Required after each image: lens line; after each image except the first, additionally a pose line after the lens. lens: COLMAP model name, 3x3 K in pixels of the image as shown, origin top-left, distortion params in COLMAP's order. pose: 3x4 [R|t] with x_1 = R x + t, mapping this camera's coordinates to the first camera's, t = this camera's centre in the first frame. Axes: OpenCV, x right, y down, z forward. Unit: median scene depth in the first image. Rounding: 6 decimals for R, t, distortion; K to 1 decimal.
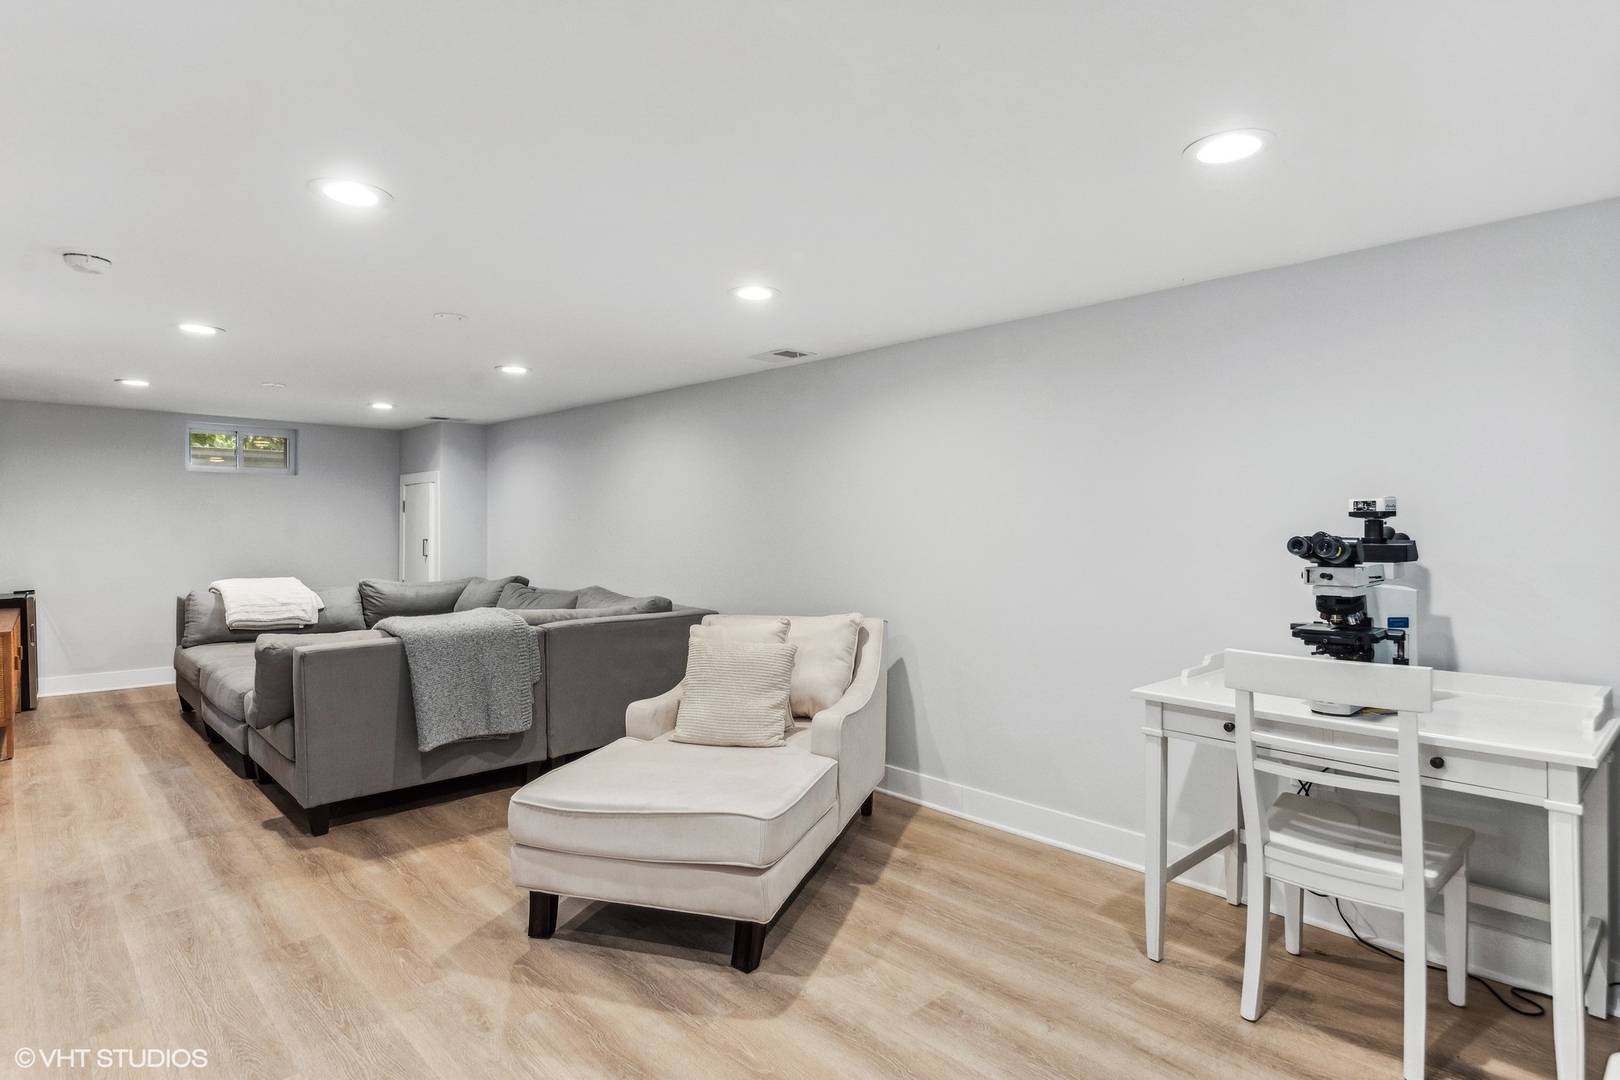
lens RADIAL K [[851.7, 0, 814.5], [0, 851.7, 527.5], [0, 0, 1]] dist [-0.001251, -0.000749]
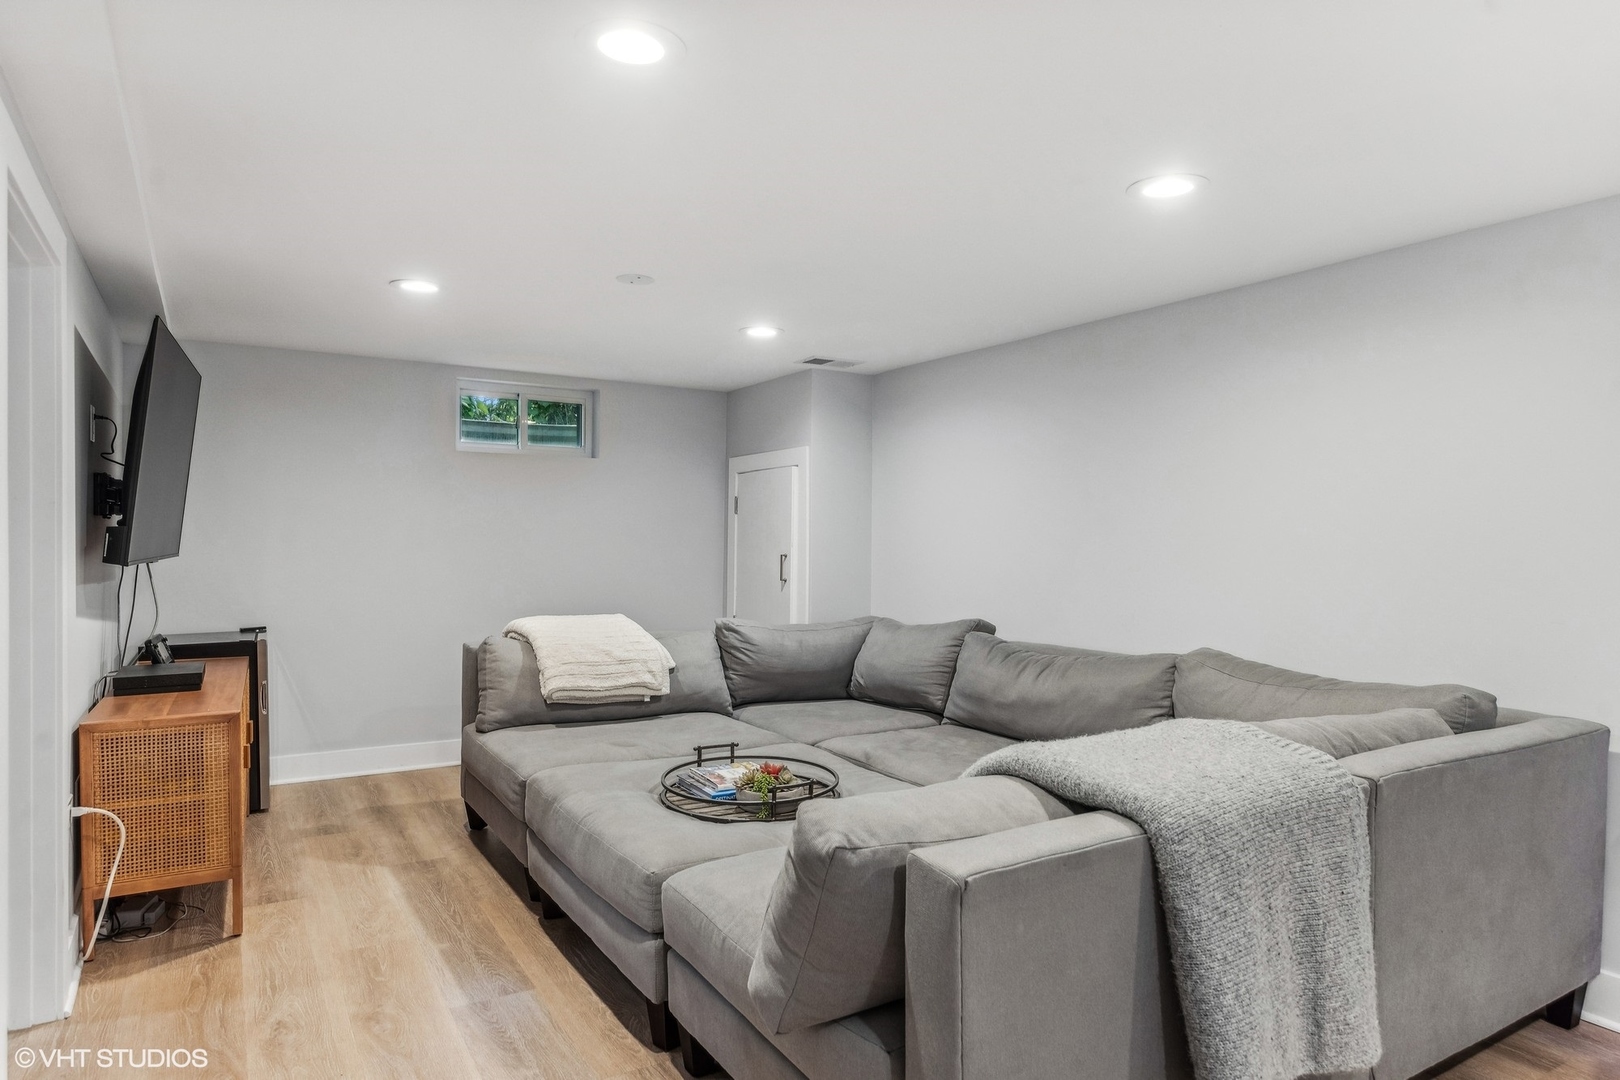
lens RADIAL K [[986.6, 0, 807.7], [0, 986.6, 546.8], [0, 0, 1]] dist [0.009307, 0.000145]
pose [[0.974279, 0.005149, -0.225287, -0.340868], [-0.004313, 0.999982, 0.004205, 0.005500], [0.225305, -0.003125, 0.974283, 0.351989]]
